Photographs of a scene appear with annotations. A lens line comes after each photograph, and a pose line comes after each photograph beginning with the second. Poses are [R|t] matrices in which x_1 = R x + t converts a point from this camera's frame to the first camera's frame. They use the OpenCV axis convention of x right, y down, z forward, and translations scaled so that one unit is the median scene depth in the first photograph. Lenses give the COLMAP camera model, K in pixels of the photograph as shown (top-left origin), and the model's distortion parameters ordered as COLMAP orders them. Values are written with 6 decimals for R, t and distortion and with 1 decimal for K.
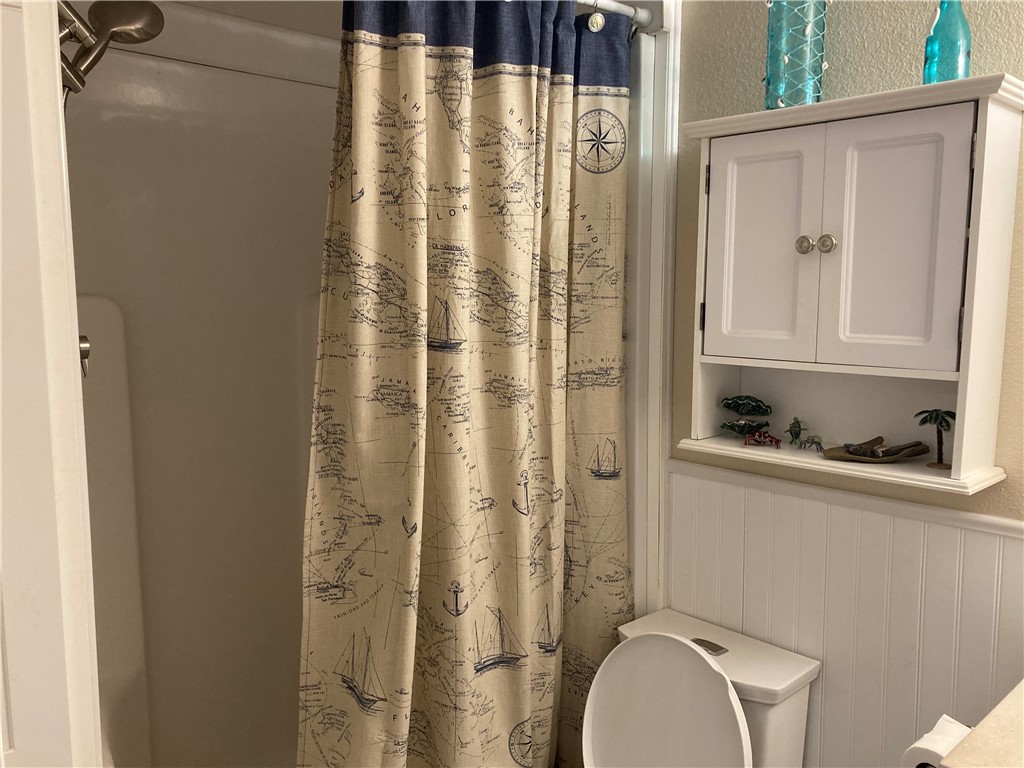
lens RADIAL K [[860.7, 0, 511.2], [0, 860.7, 399.2], [0, 0, 1]] dist [0.009678, 0.005491]
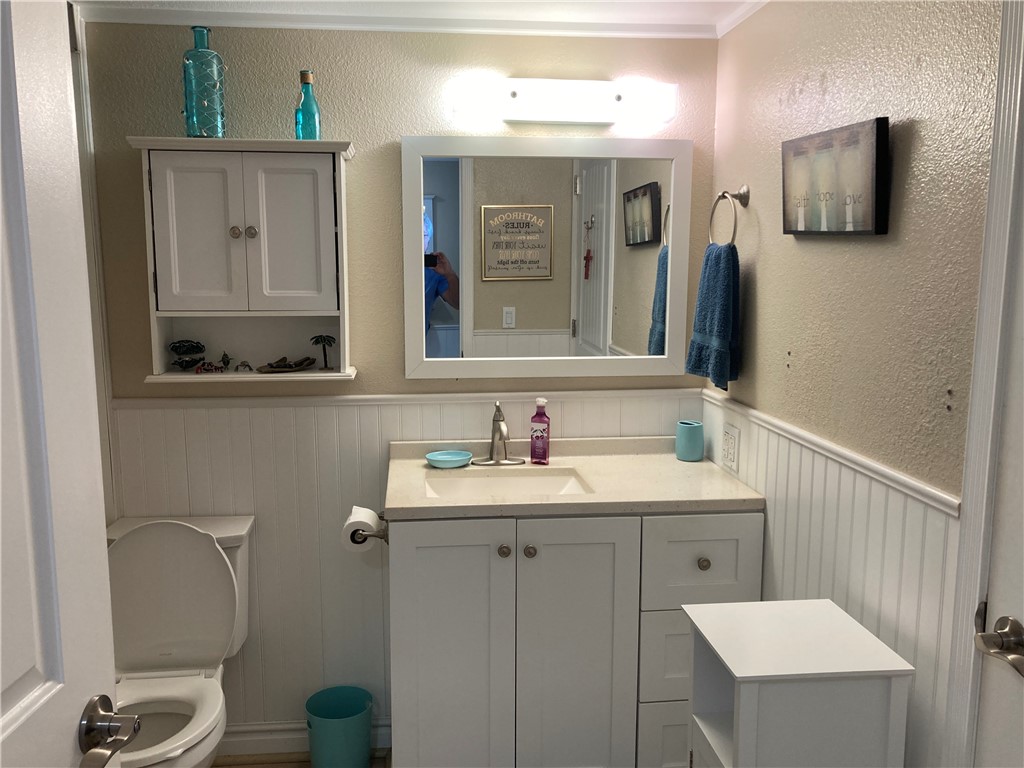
lens RADIAL K [[841.4, 0, 512.0], [0, 841.4, 384.0], [0, 0, 1]] dist [-0.009183, -0.010363]
pose [[0.601484, -0.113669, 0.790757, -0.541052], [0.100255, 0.992741, 0.066446, 0.032842], [-0.792570, 0.039311, 0.608513, -0.250849]]
